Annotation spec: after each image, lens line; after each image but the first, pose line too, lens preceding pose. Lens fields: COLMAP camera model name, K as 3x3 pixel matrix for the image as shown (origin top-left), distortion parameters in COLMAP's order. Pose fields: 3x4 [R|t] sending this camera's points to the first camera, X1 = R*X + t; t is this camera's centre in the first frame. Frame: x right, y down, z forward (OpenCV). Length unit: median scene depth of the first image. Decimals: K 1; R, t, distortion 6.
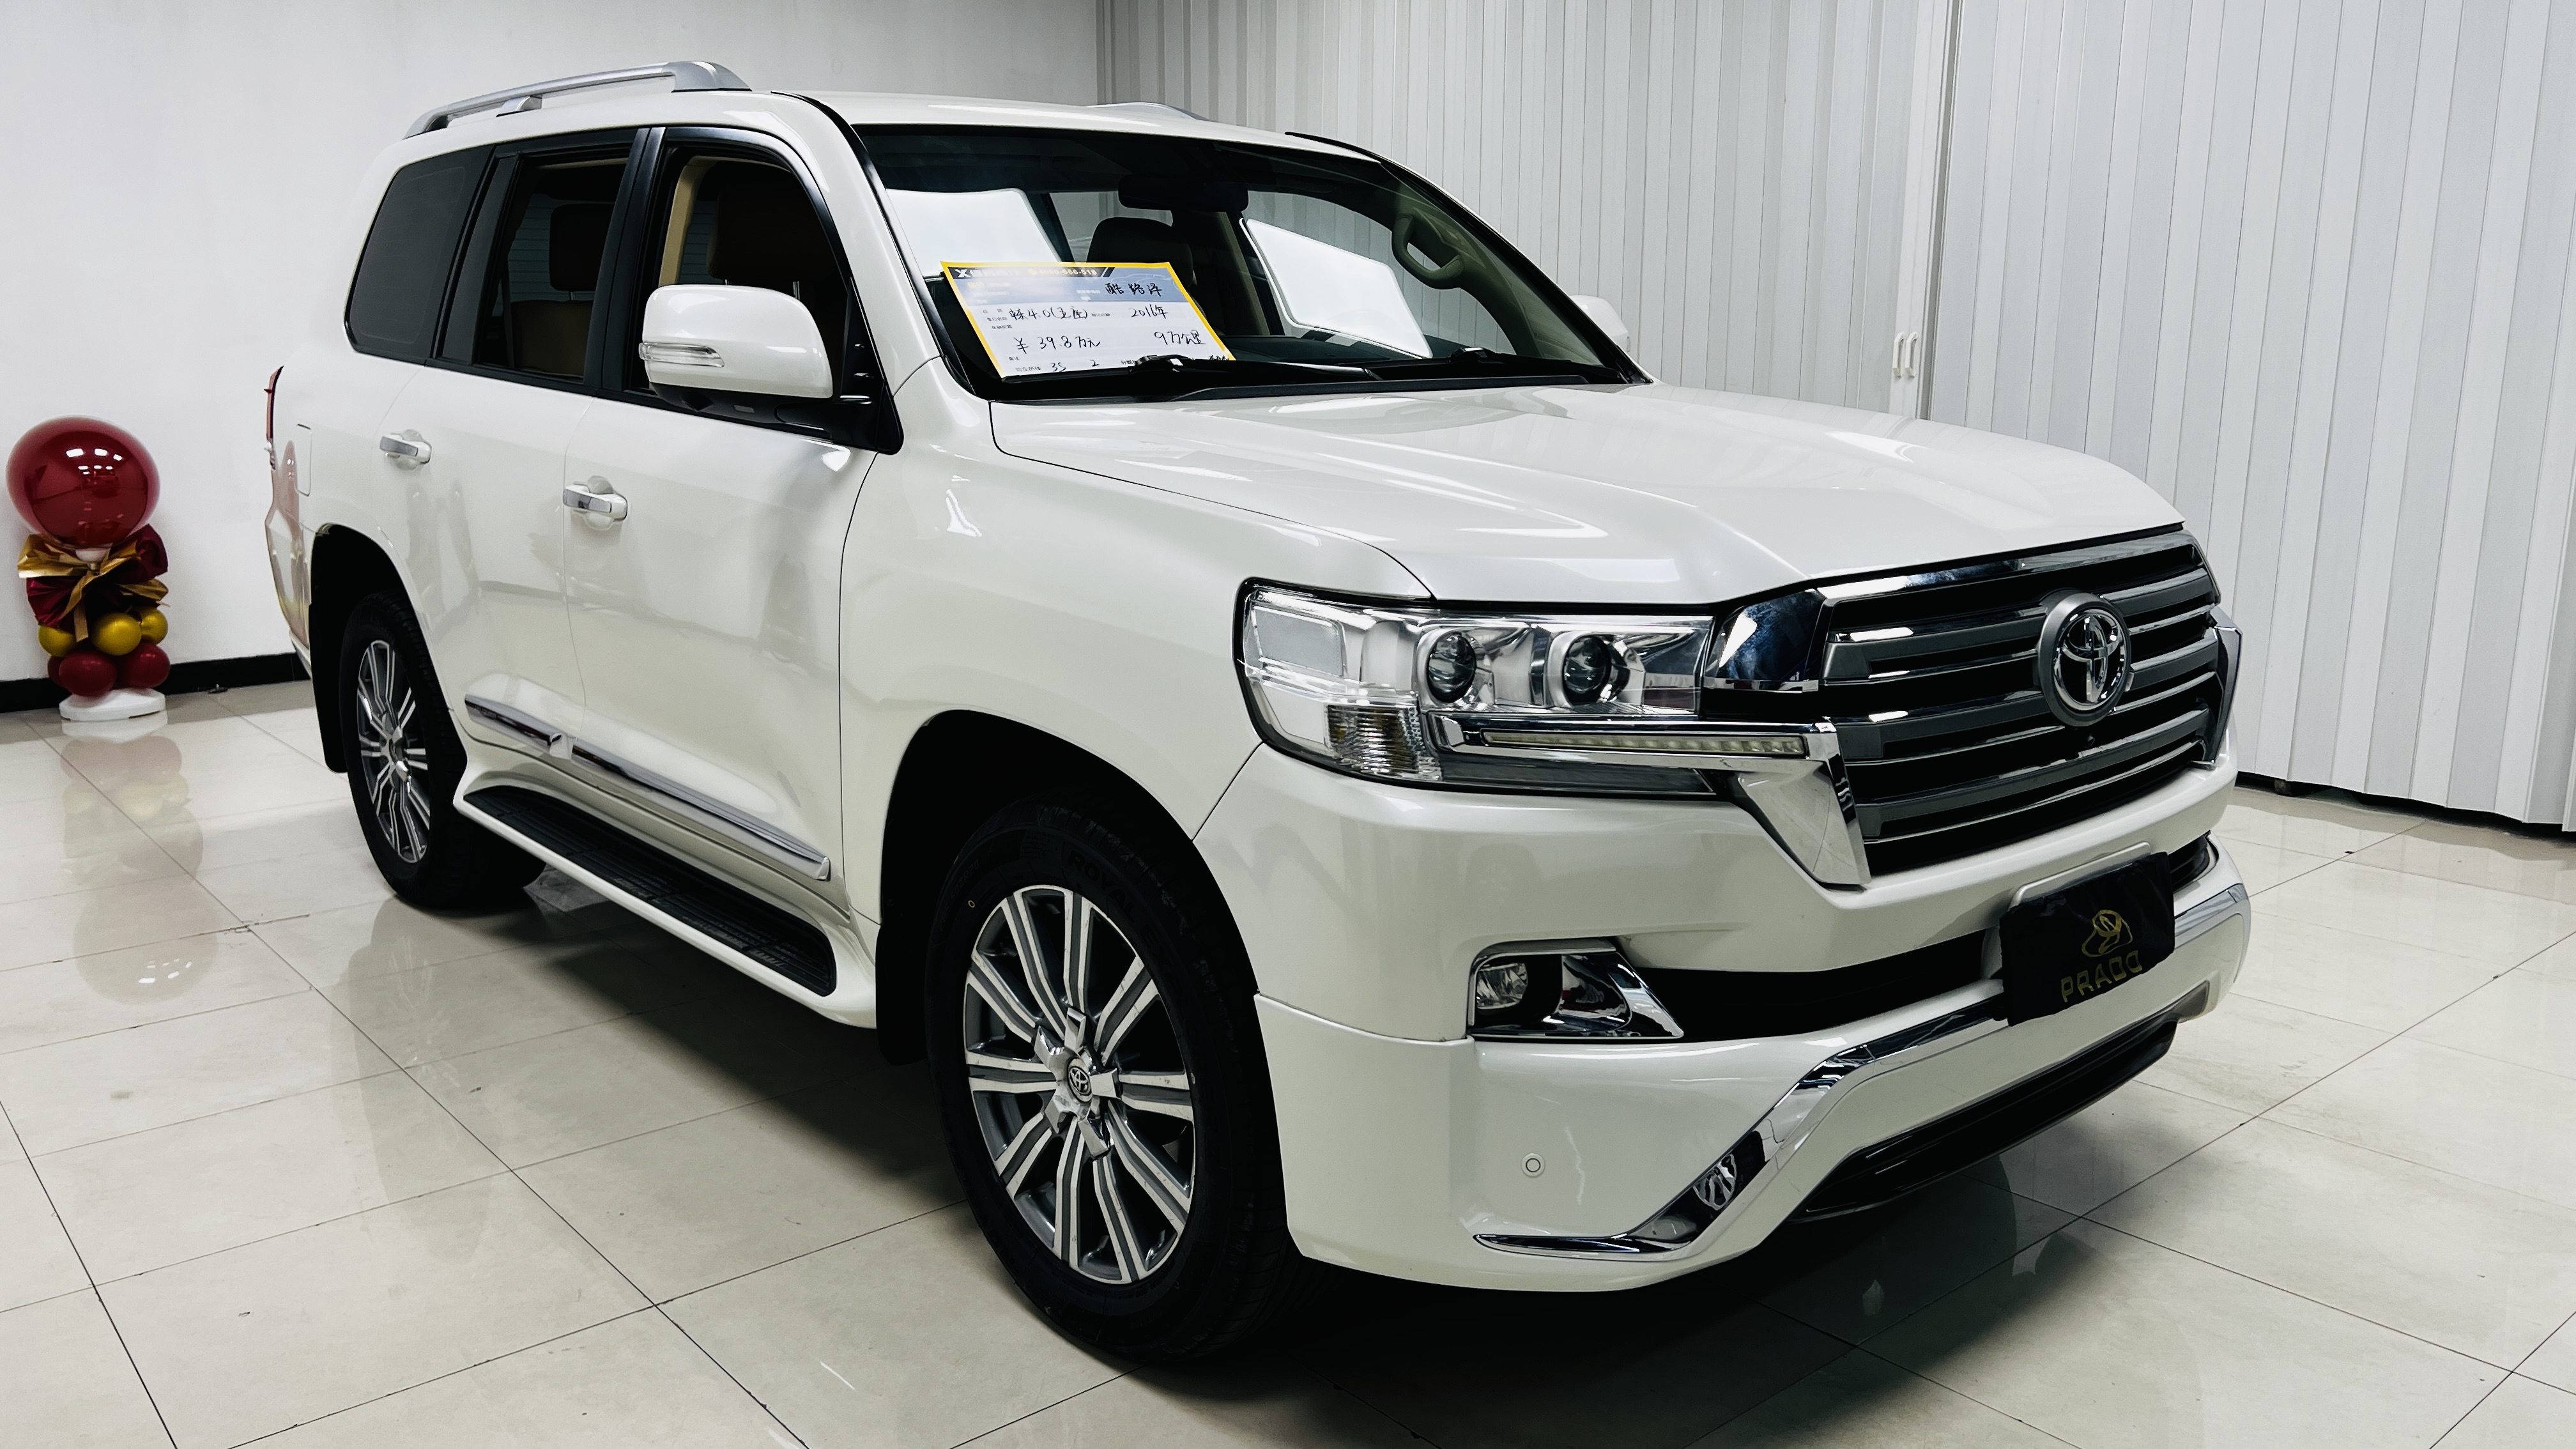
lens RADIAL K [[1941.0, 0, 1288.0], [0, 1941.0, 724.5], [0, 0, 1]] dist [0.035157, -0.000352]
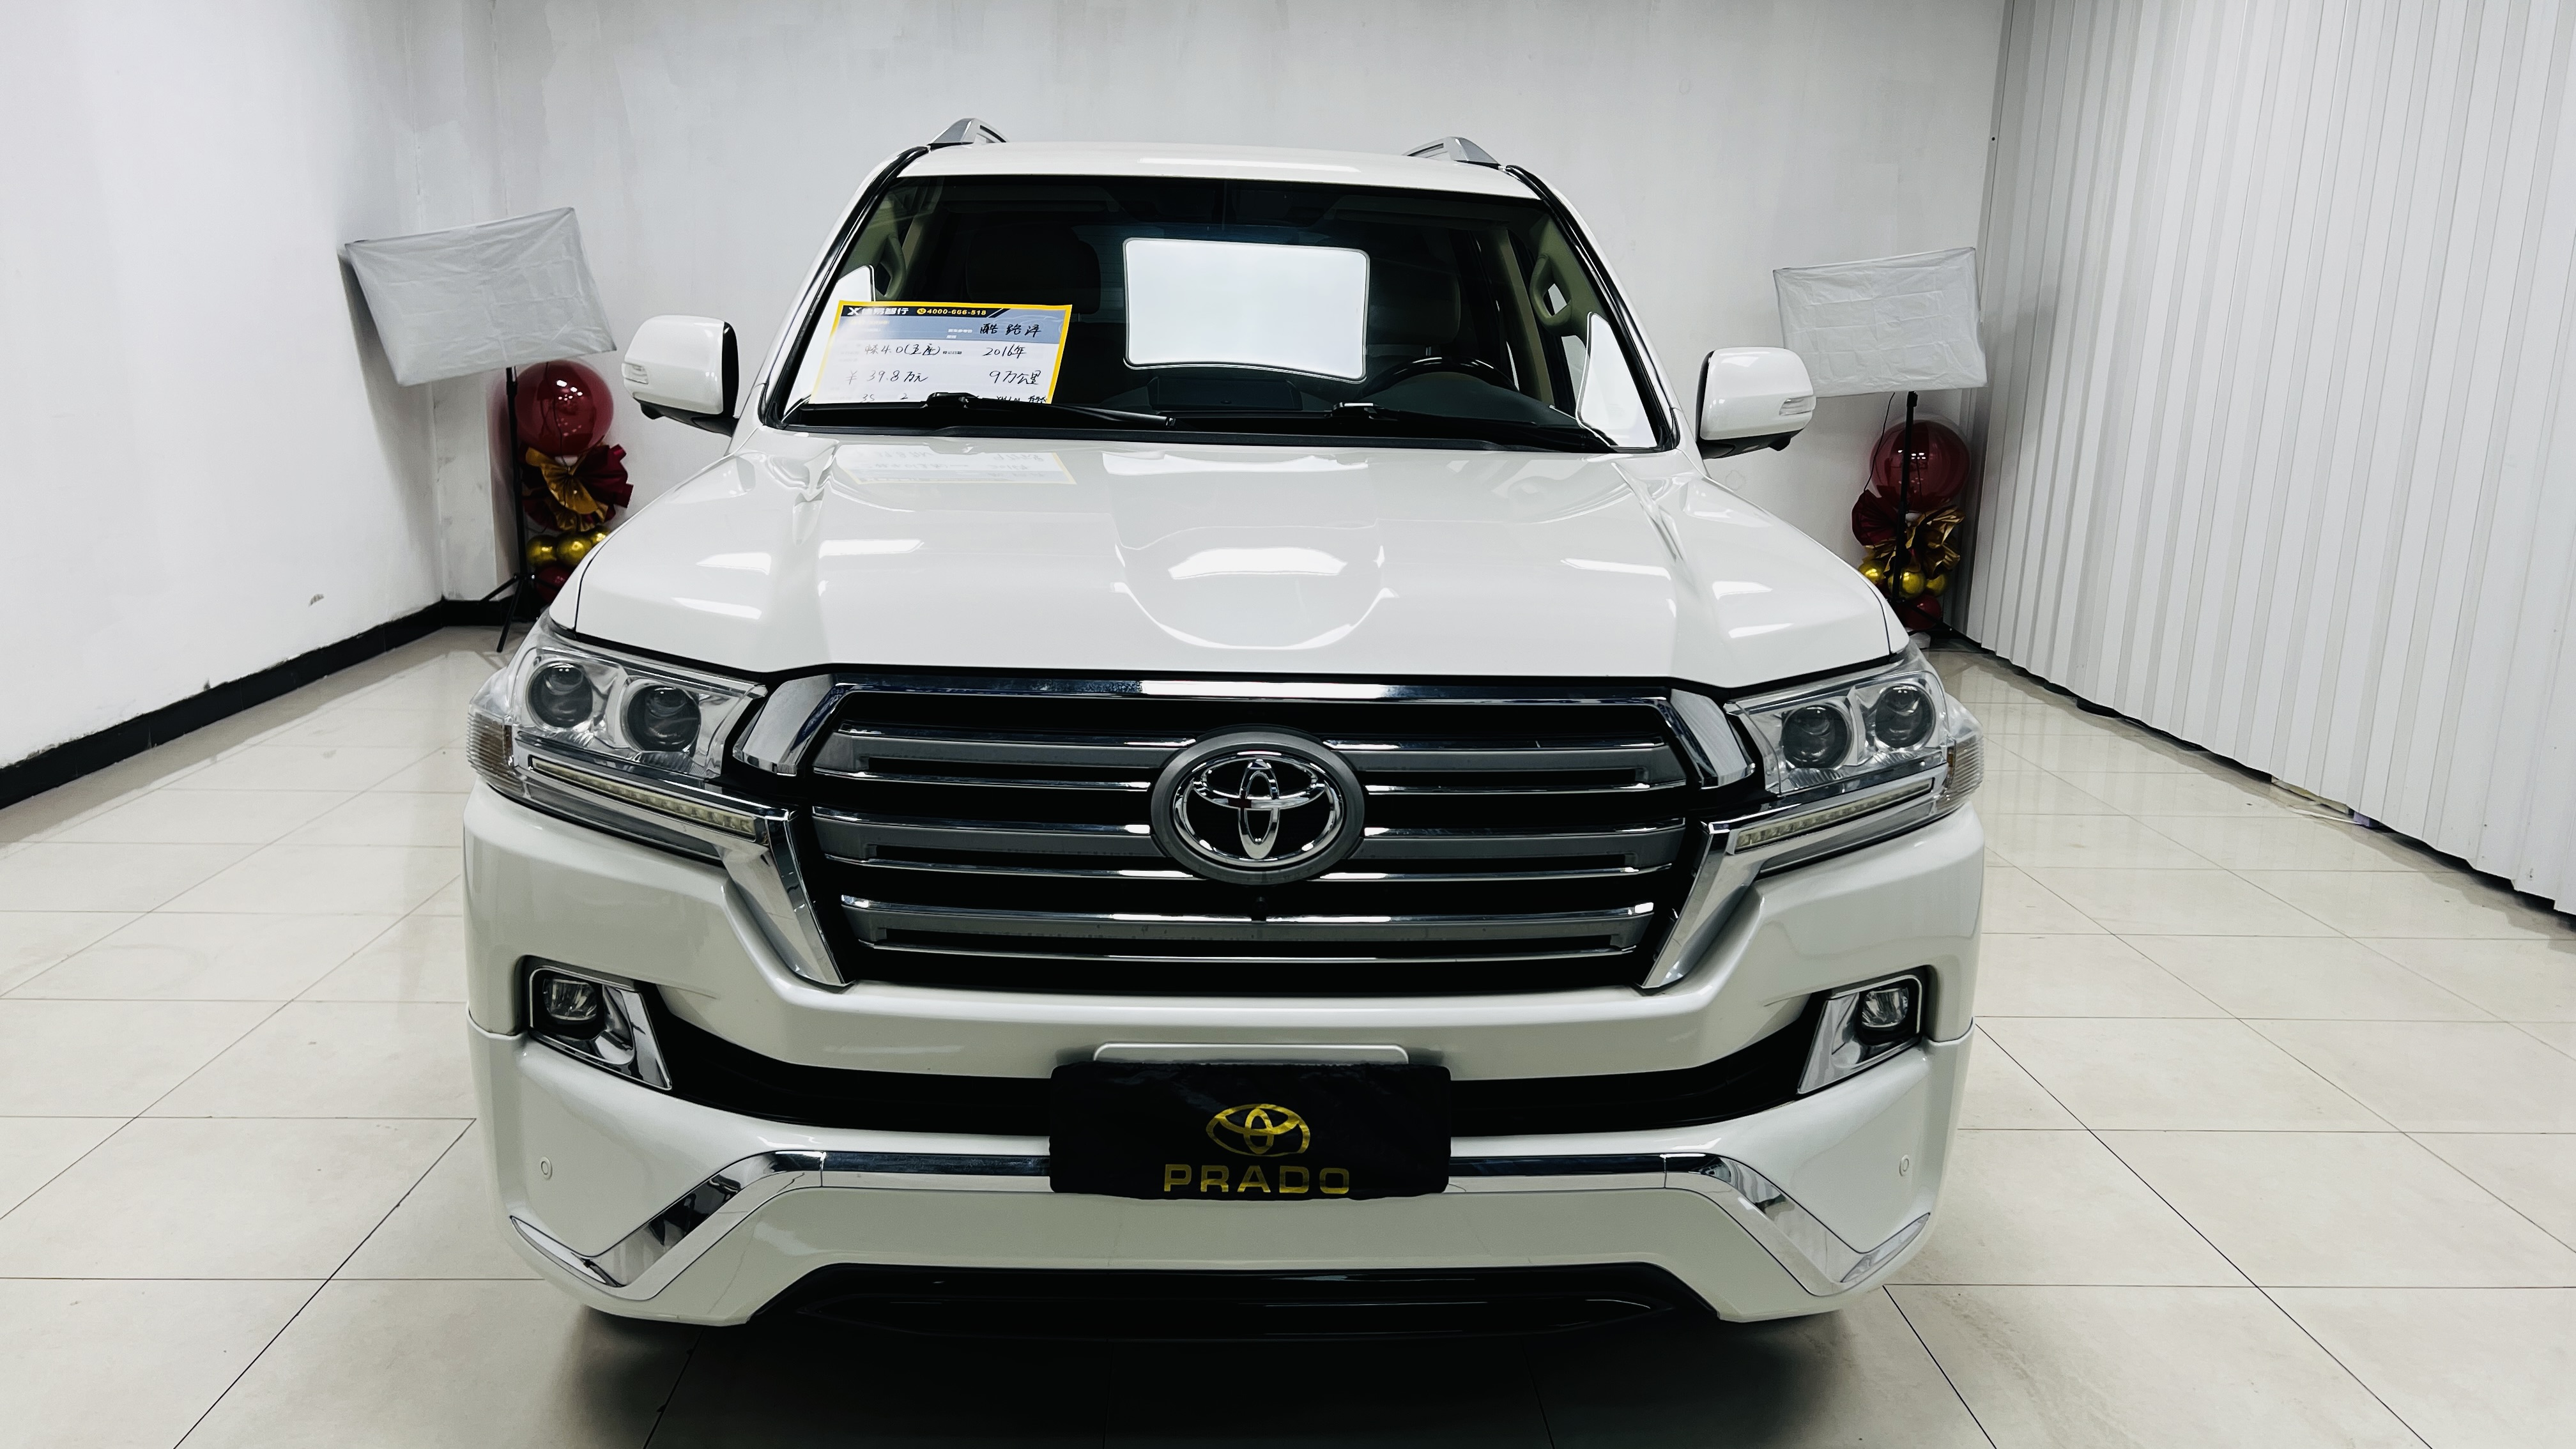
lens RADIAL K [[1941.0, 0, 1288.0], [0, 1941.0, 724.5], [0, 0, 1]] dist [0.035157, -0.000352]
pose [[0.789610, 0.154951, -0.593723, 0.900607], [-0.156605, 0.986437, 0.049168, -0.111103], [0.593289, 0.054156, 0.803166, 0.316345]]
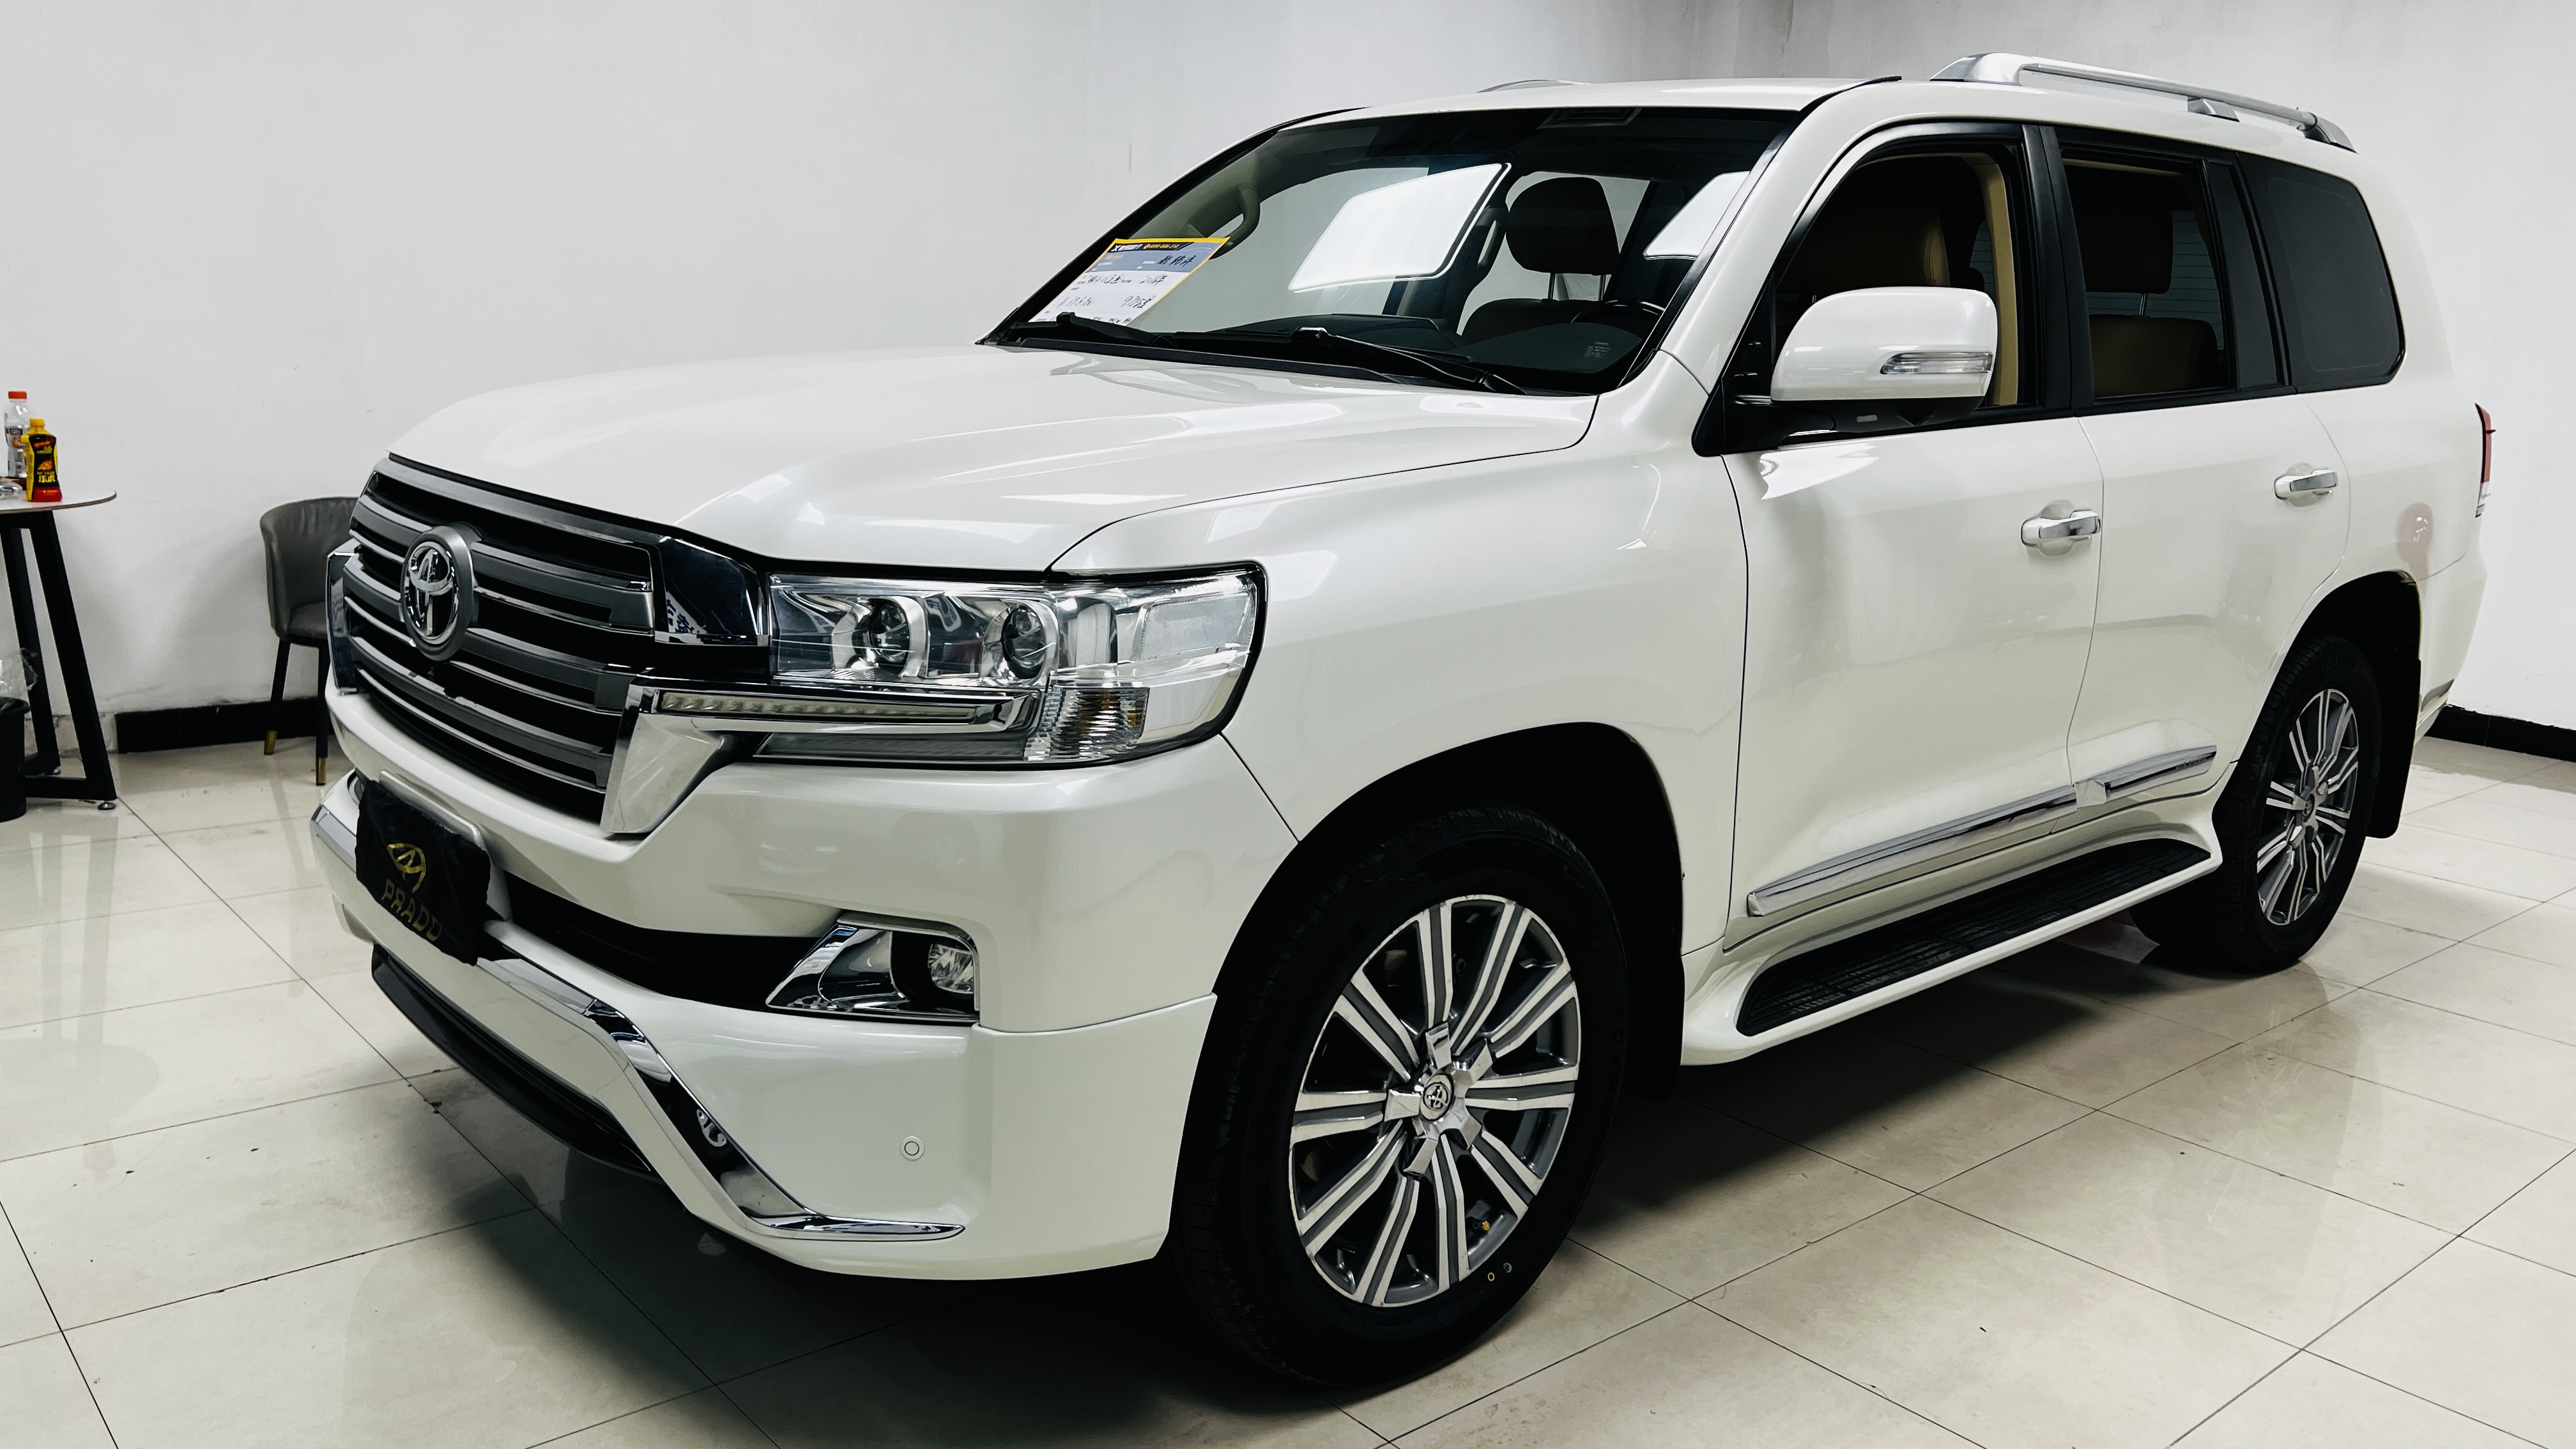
lens RADIAL K [[1941.0, 0, 1288.0], [0, 1941.0, 724.5], [0, 0, 1]] dist [0.035157, -0.000352]
pose [[0.004880, 0.215754, -0.976436, 1.380113], [-0.242155, 0.947640, 0.208181, -0.280454], [0.970225, 0.235433, 0.056870, 1.358308]]
